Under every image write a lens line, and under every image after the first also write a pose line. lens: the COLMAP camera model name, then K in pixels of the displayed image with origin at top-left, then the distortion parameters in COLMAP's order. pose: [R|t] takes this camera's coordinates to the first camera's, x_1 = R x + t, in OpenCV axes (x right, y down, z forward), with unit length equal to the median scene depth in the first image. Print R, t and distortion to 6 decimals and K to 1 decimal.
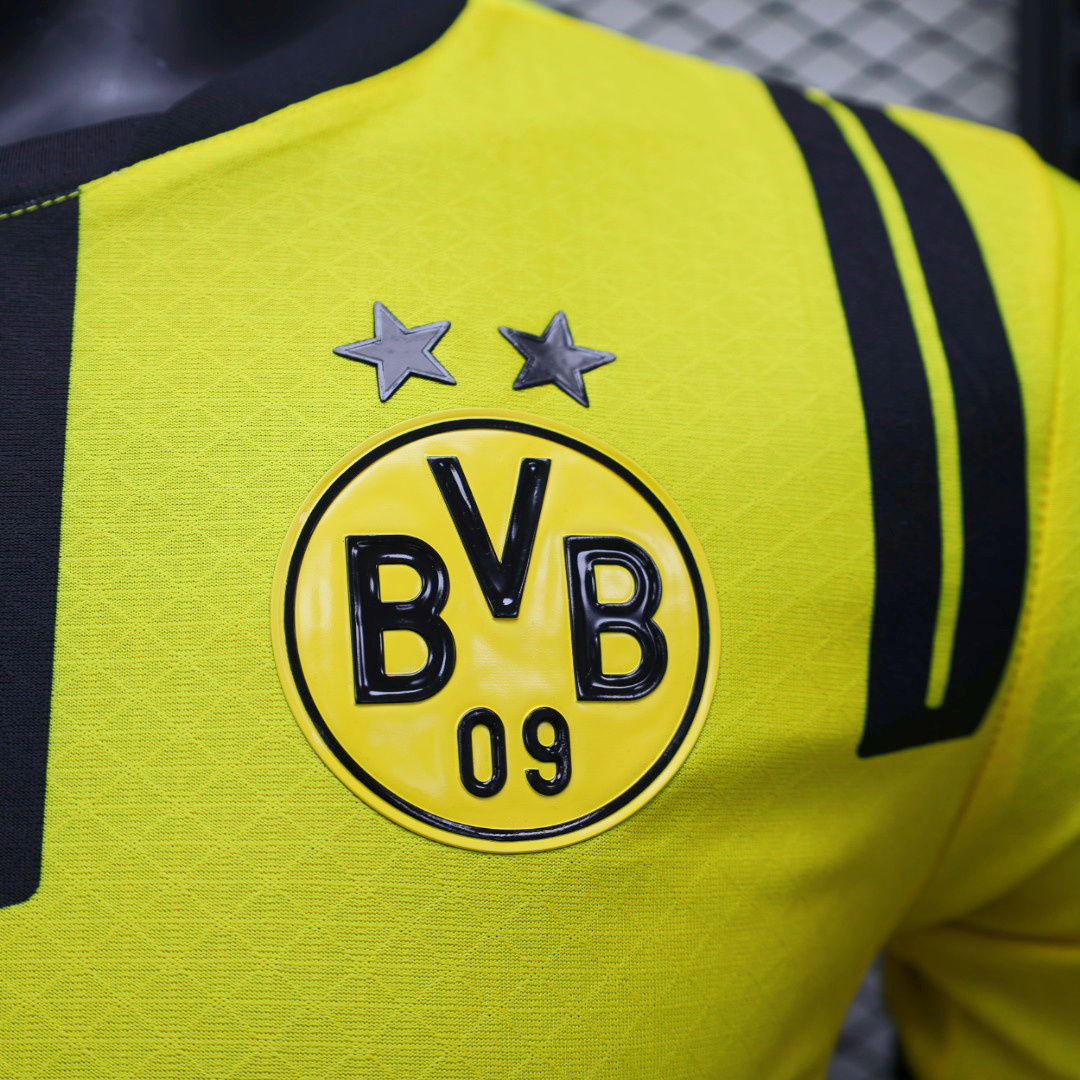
lens RADIAL K [[1669.9, 0, 537.0], [0, 1669.9, 544.5], [0, 0, 1]] dist [0.014664, 0.000000]
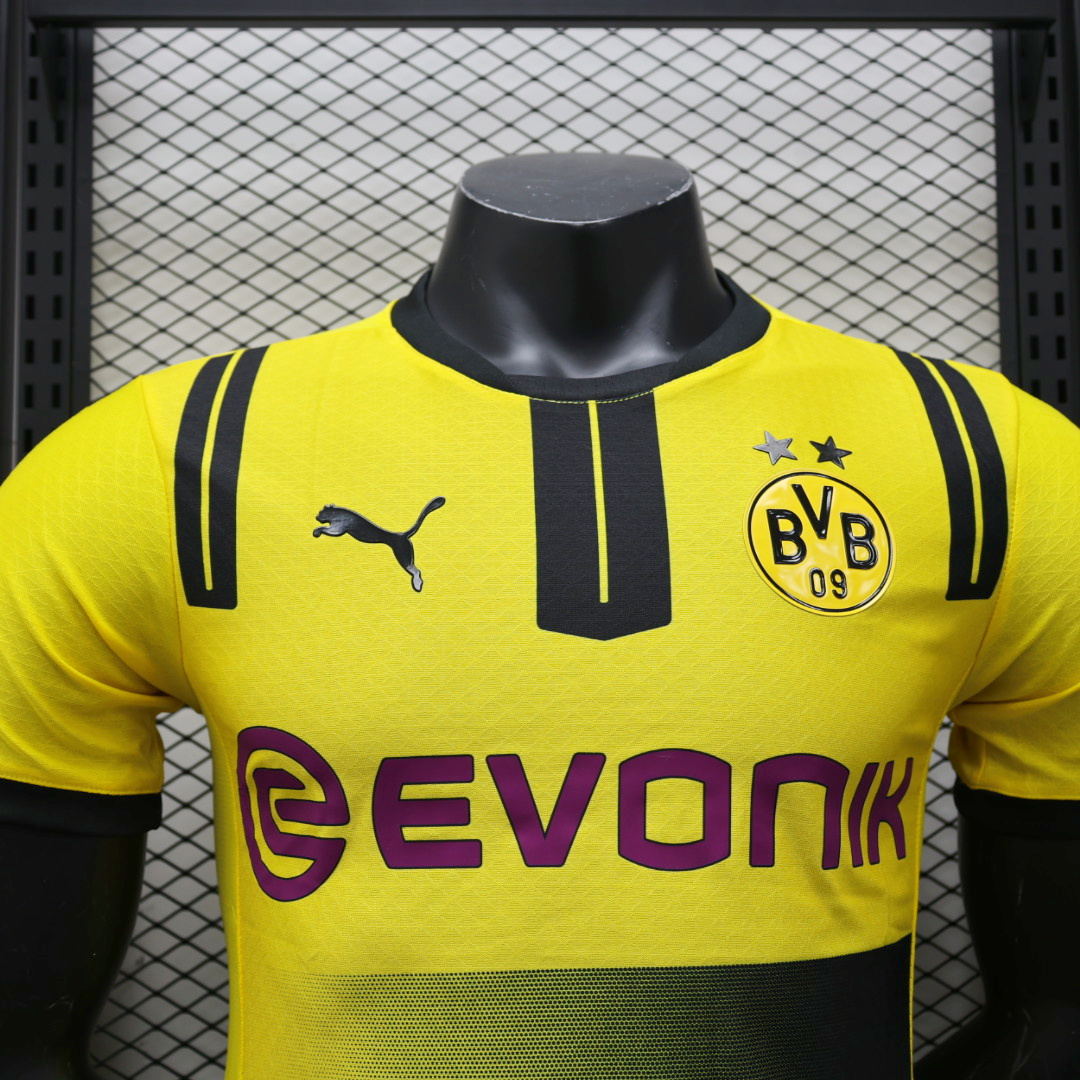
lens RADIAL K [[1669.9, 0, 541.0], [0, 1669.9, 535.5], [0, 0, 1]] dist [0.014664, 0.000000]
pose [[0.999945, 0.009432, -0.004585, -0.465696], [-0.009950, 0.991399, -0.130497, 0.398654], [0.003314, 0.130535, 0.991438, -1.748115]]
